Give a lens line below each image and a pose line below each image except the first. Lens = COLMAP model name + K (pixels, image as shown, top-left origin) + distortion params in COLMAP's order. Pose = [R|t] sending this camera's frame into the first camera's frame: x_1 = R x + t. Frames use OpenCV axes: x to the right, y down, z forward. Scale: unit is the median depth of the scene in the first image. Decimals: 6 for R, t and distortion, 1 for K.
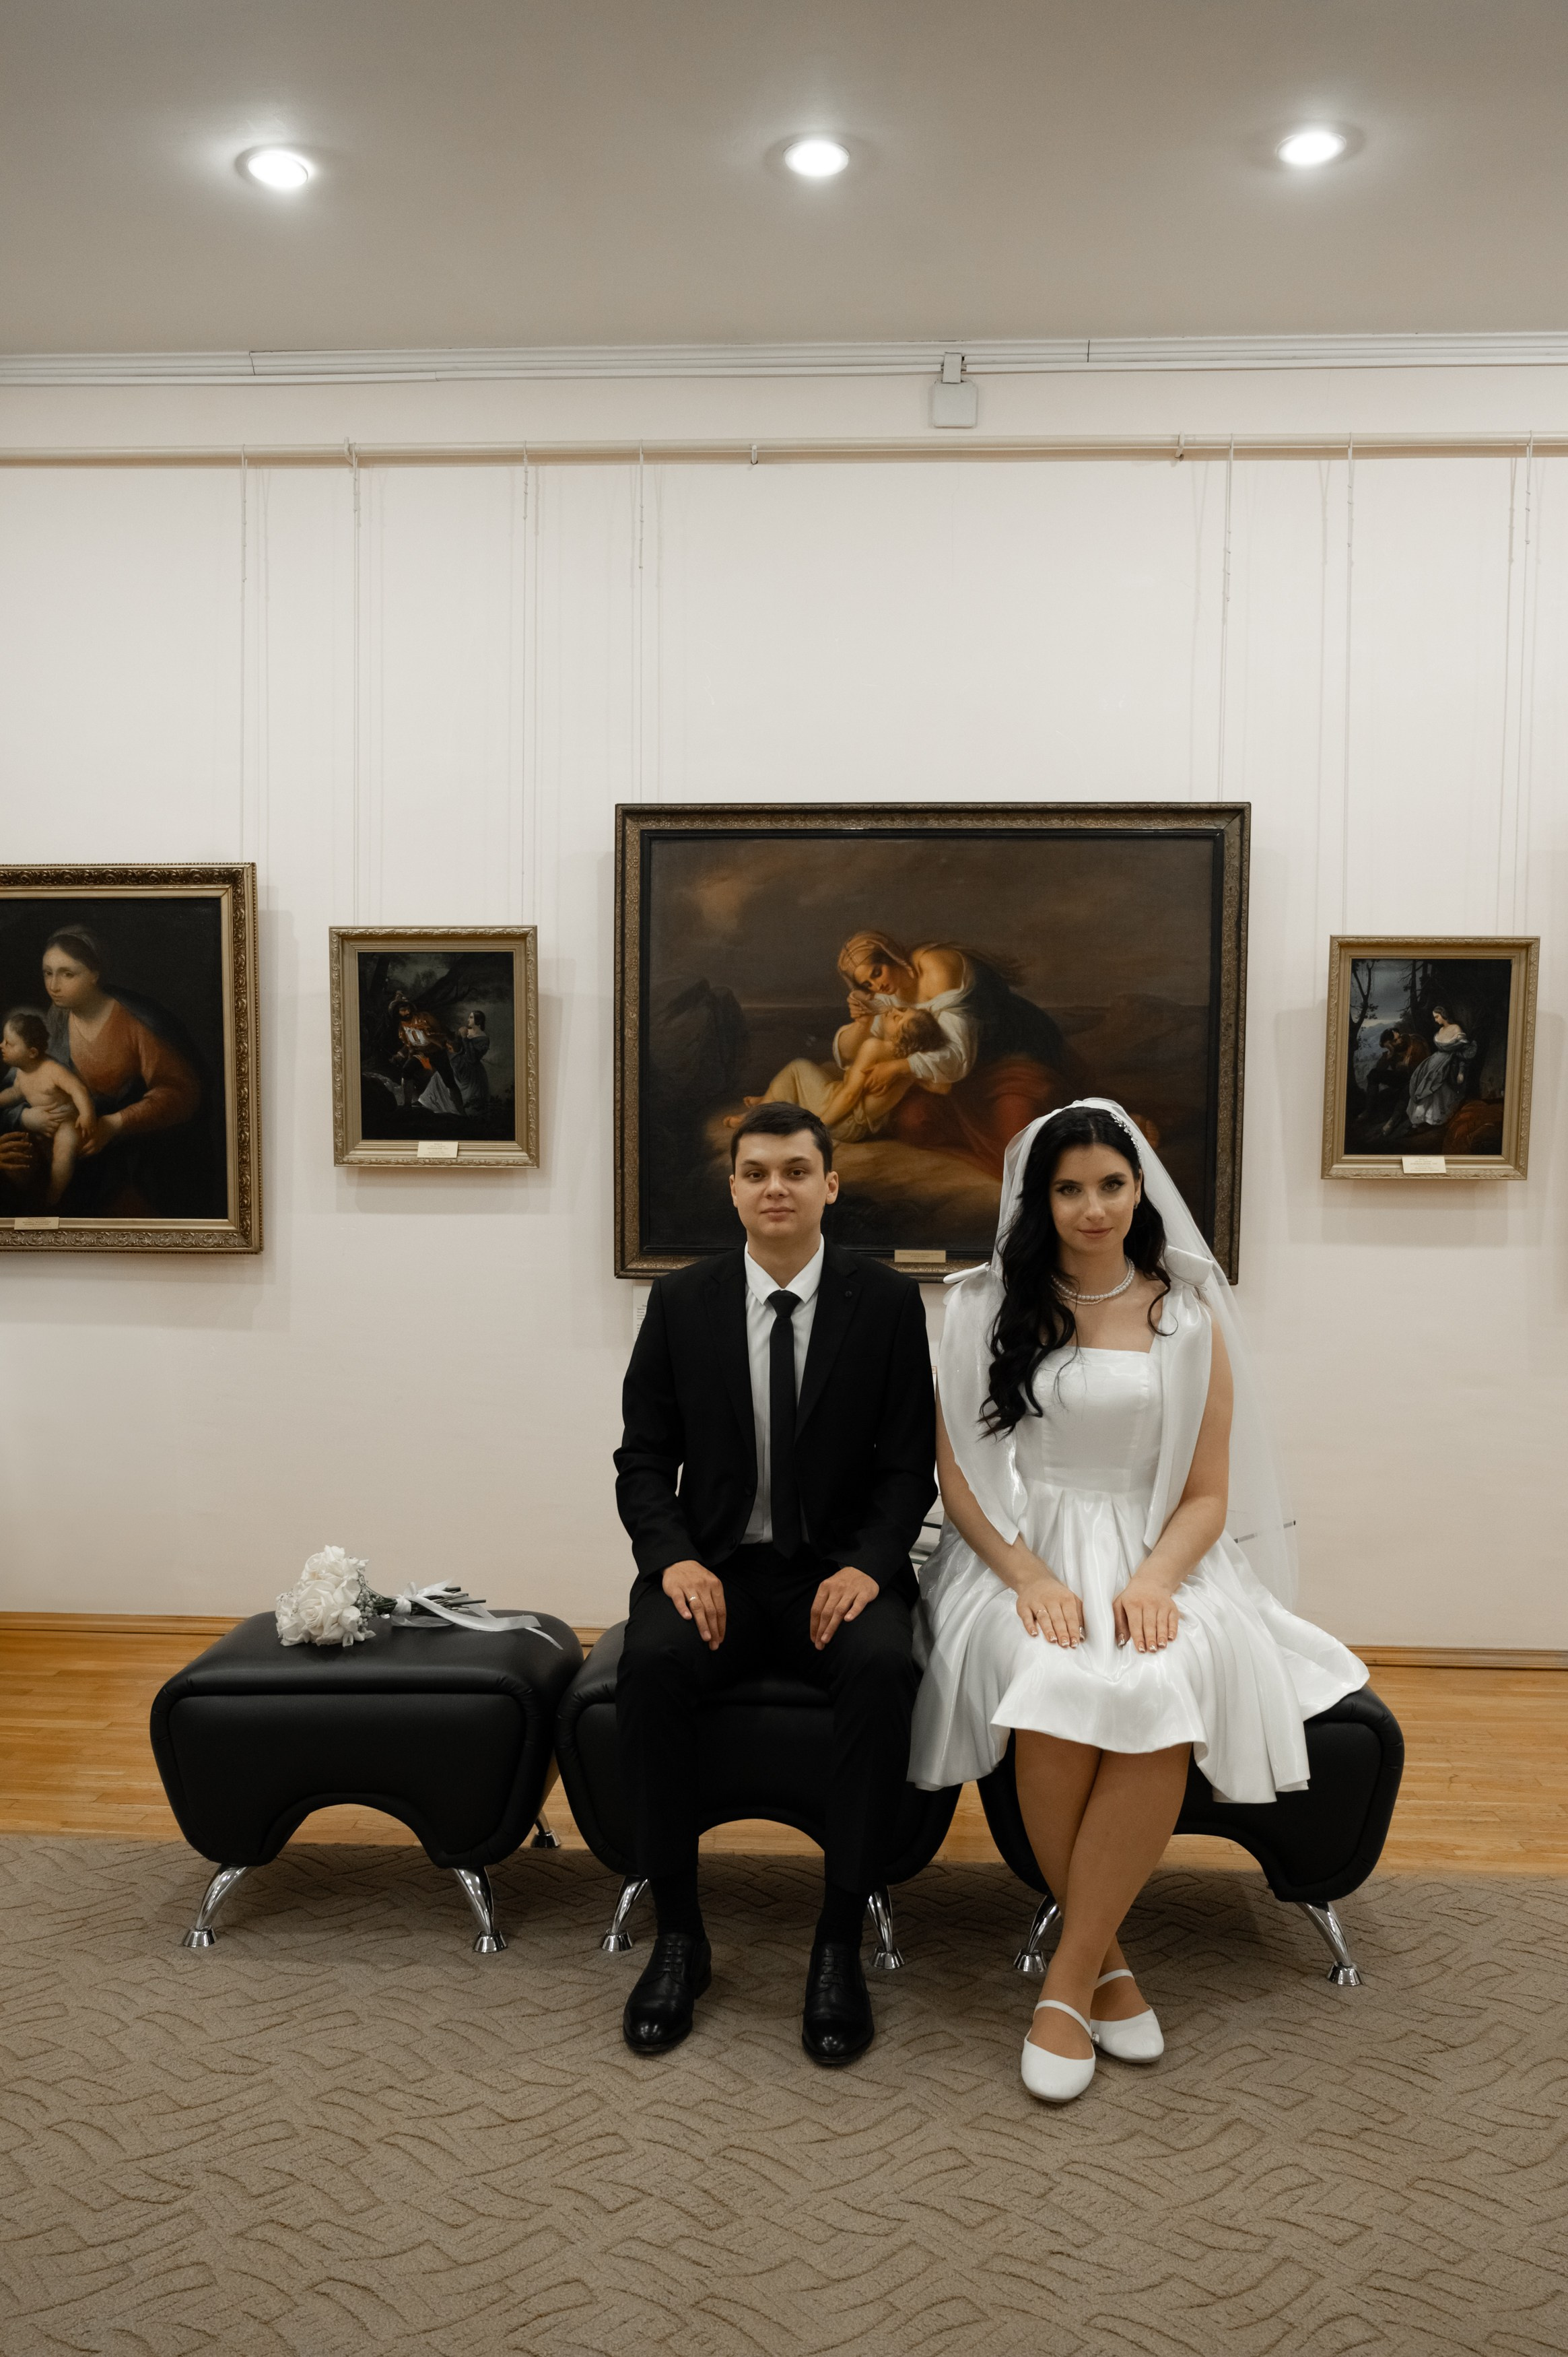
lens RADIAL K [[2012.1, 0, 788.6], [0, 2012.1, 1178.3], [0, 0, 1]] dist [-0.000856, 0.000299]
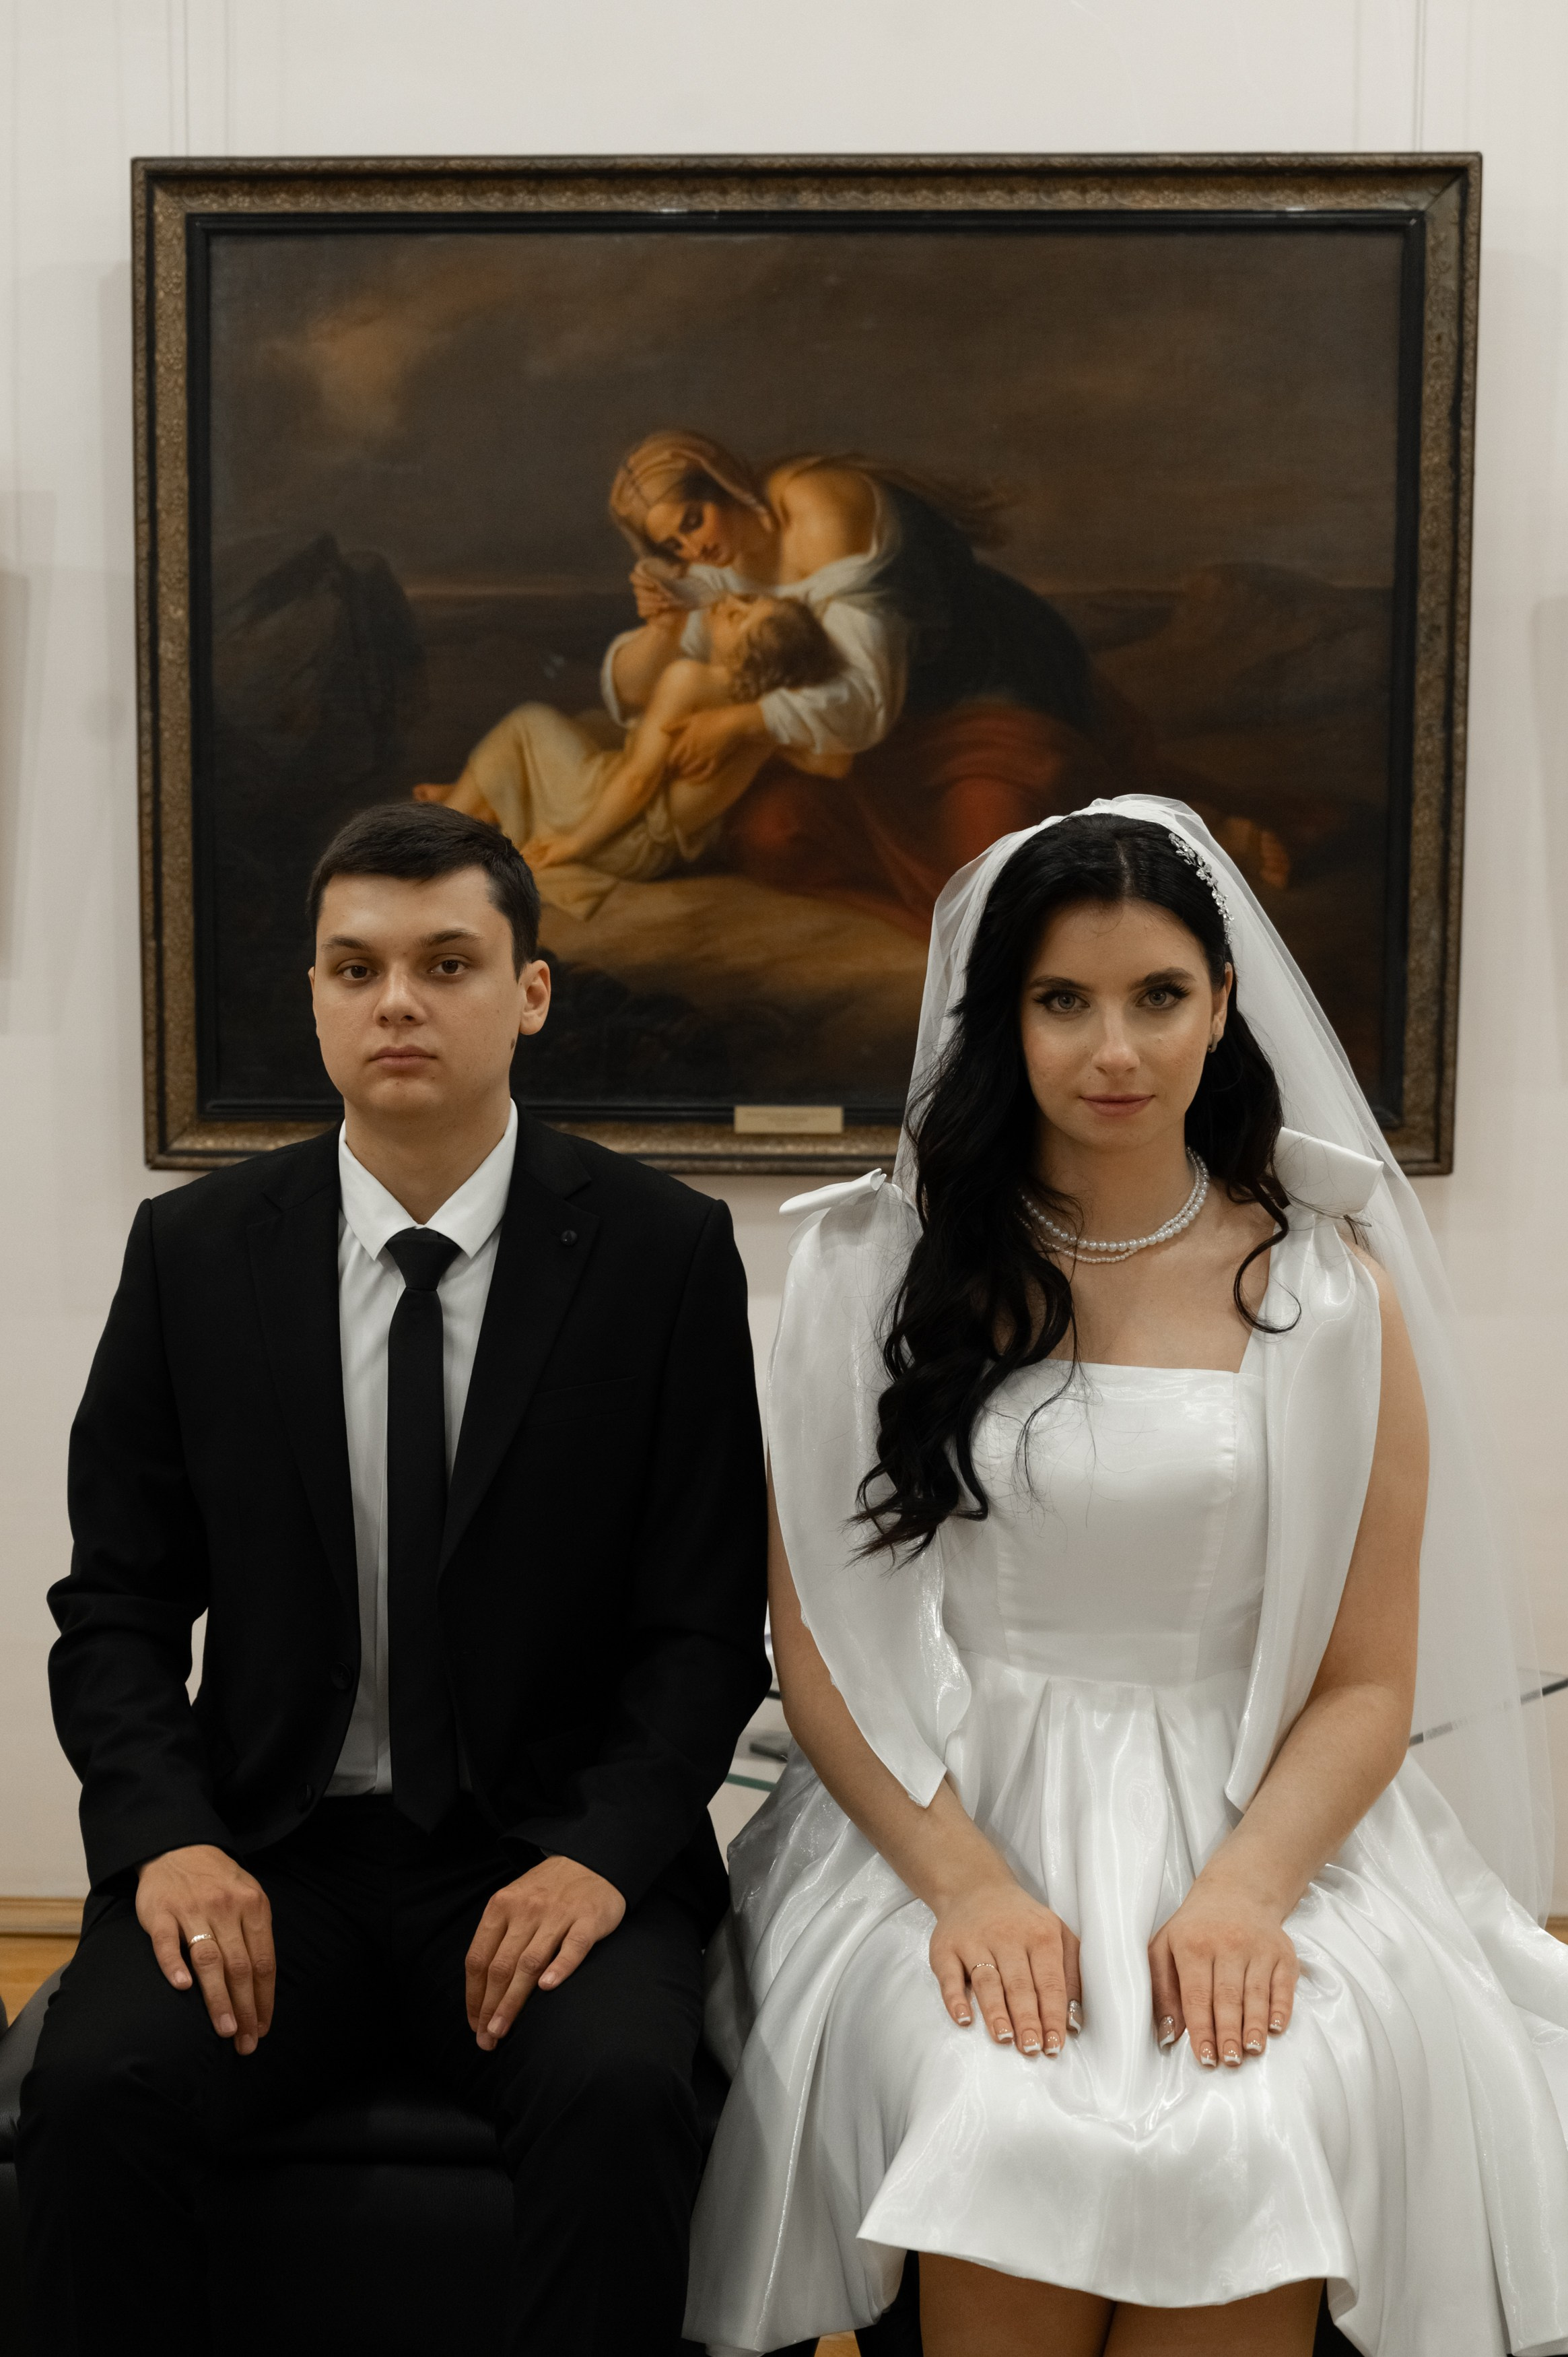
lens RADIAL K [[3672.1, 0, 775.9], [0, 3672.1, 1064.3], [0, 0, 1]] dist [0.033348, -0.132214]
pose [[0.999580, -0.006882, 0.028157, 0.038722], [0.005764, 0.999199, 0.039597, -0.008799], [-0.028407, -0.039418, 0.998819, 0.135884]]
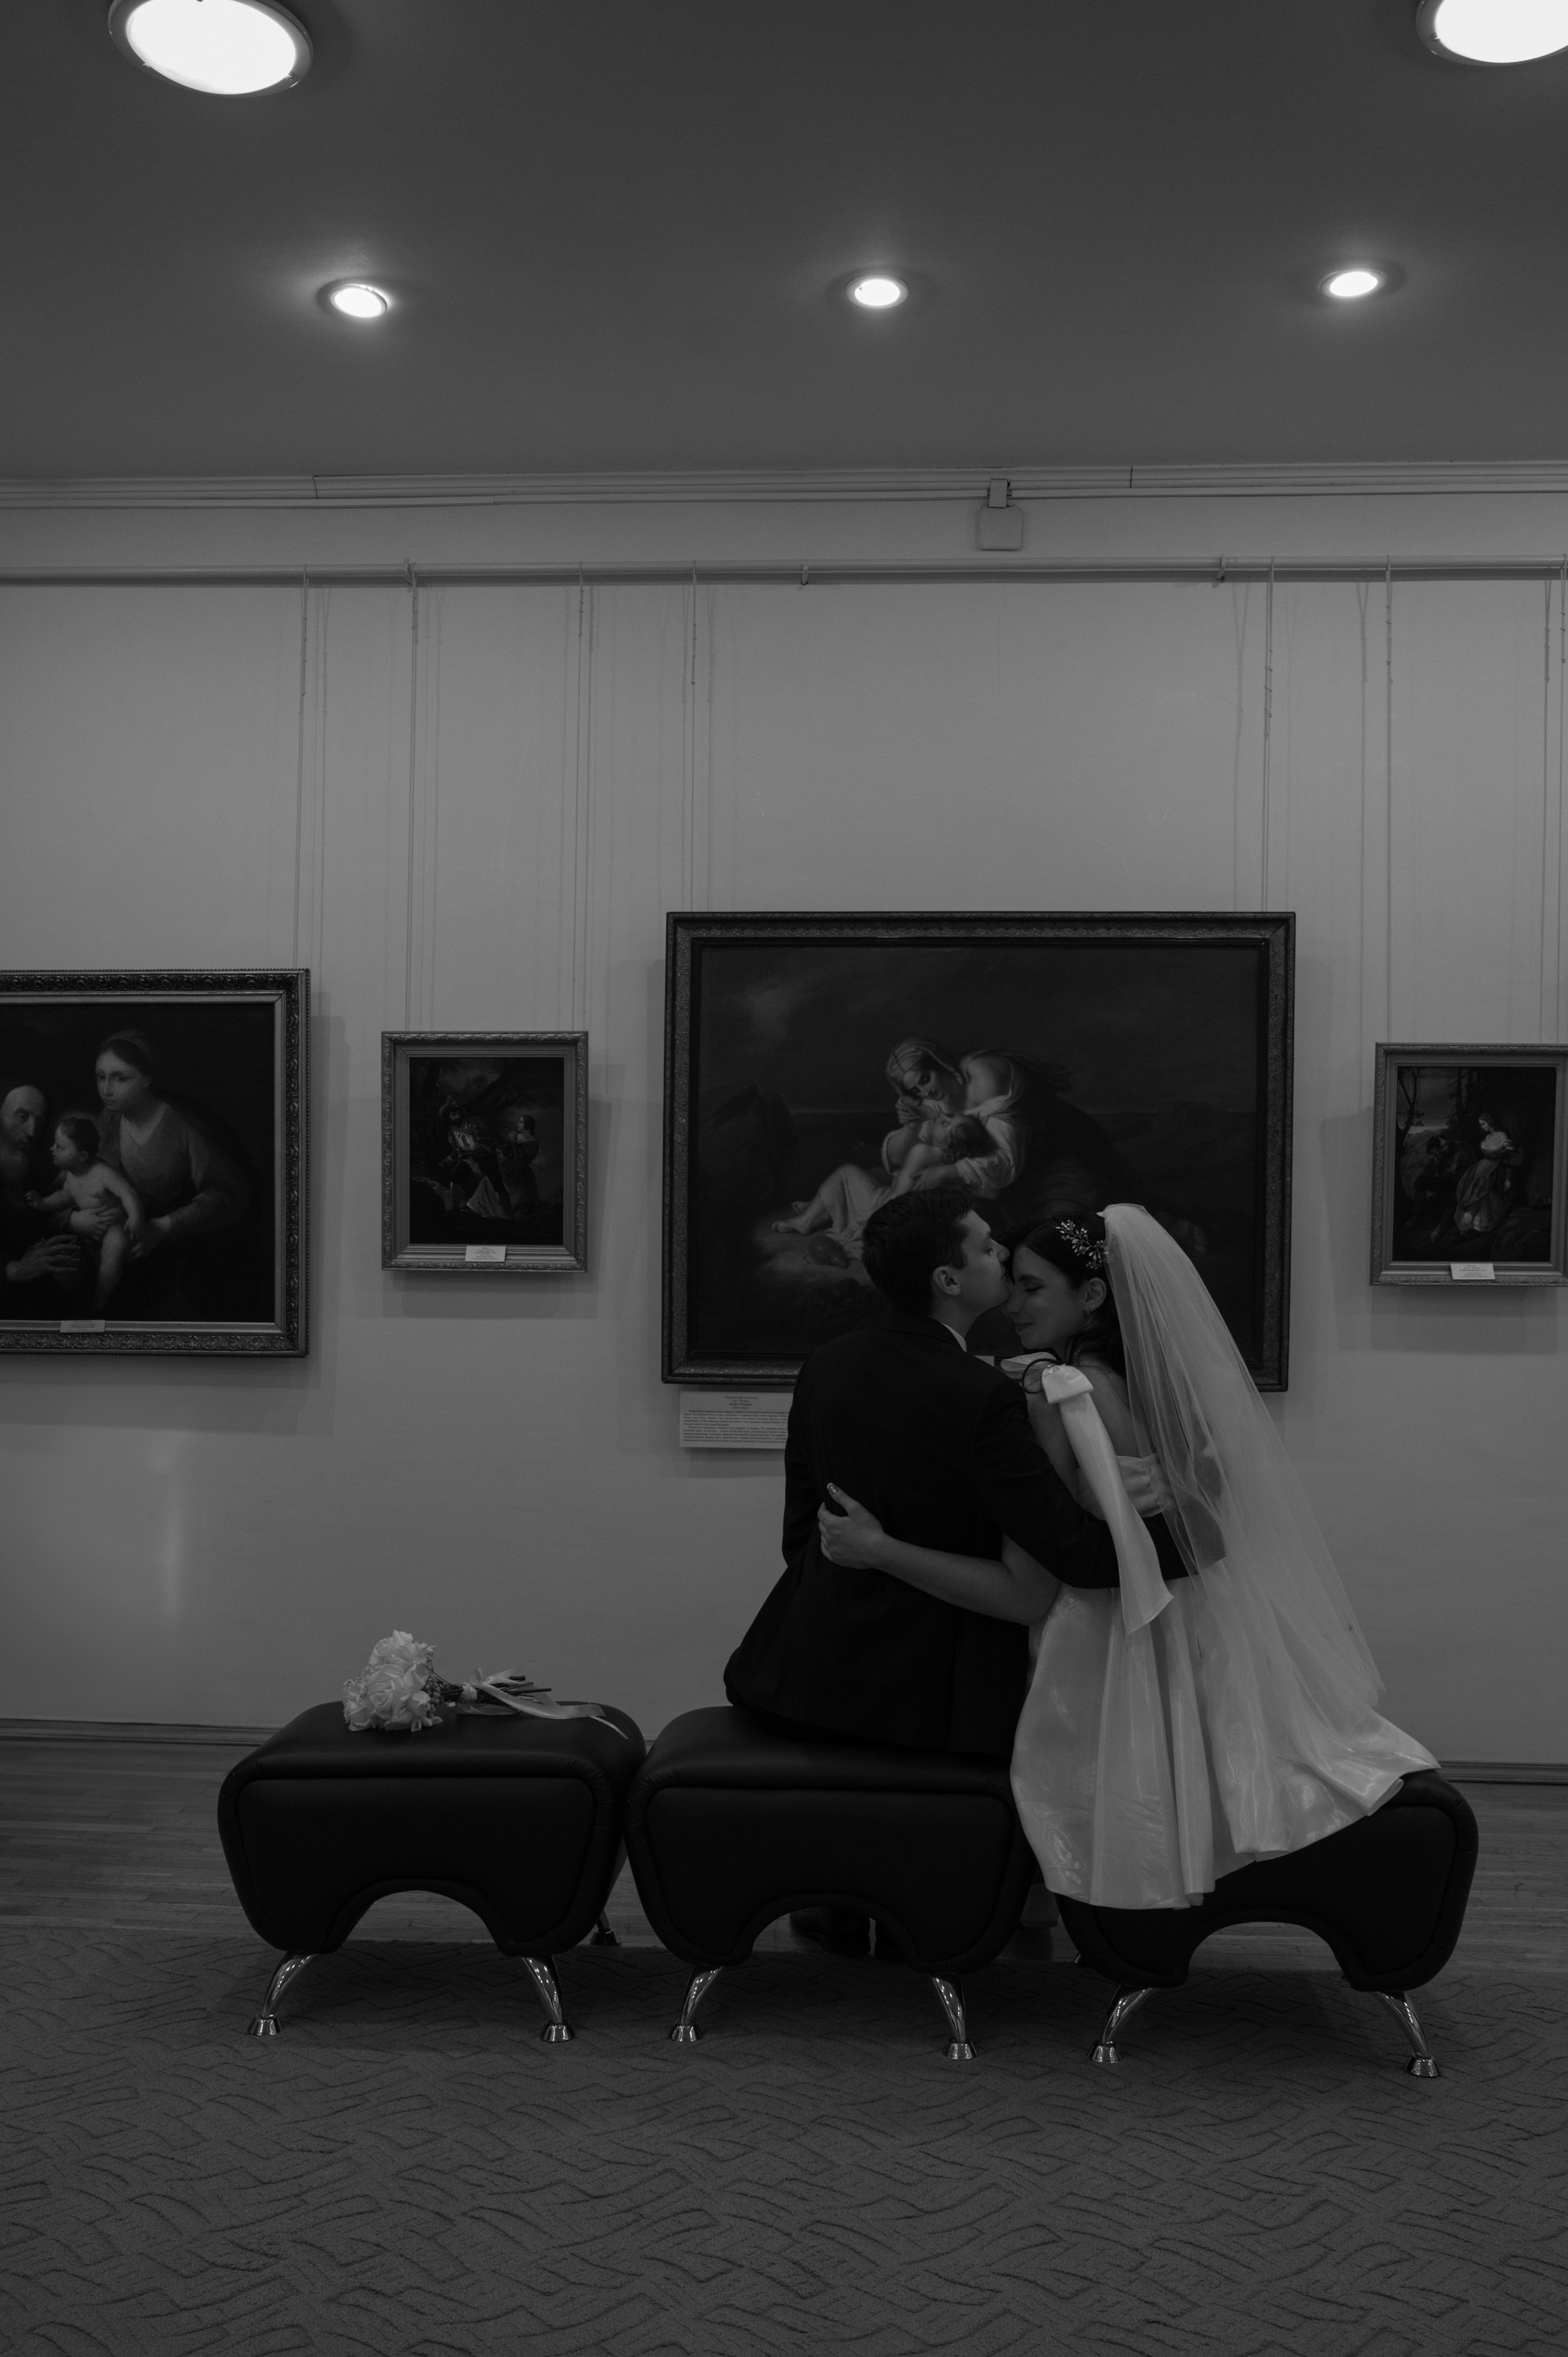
lens RADIAL K [[2072.4, 0, 779.3], [0, 2072.4, 1192.7], [0, 0, 1]] dist [-0.001463, 0.002655]
pose [[0.999991, 0.003784, -0.001967, -0.027256], [-0.003906, 0.997801, -0.066162, 0.023928], [0.001712, 0.066169, 0.997807, -0.031722]]
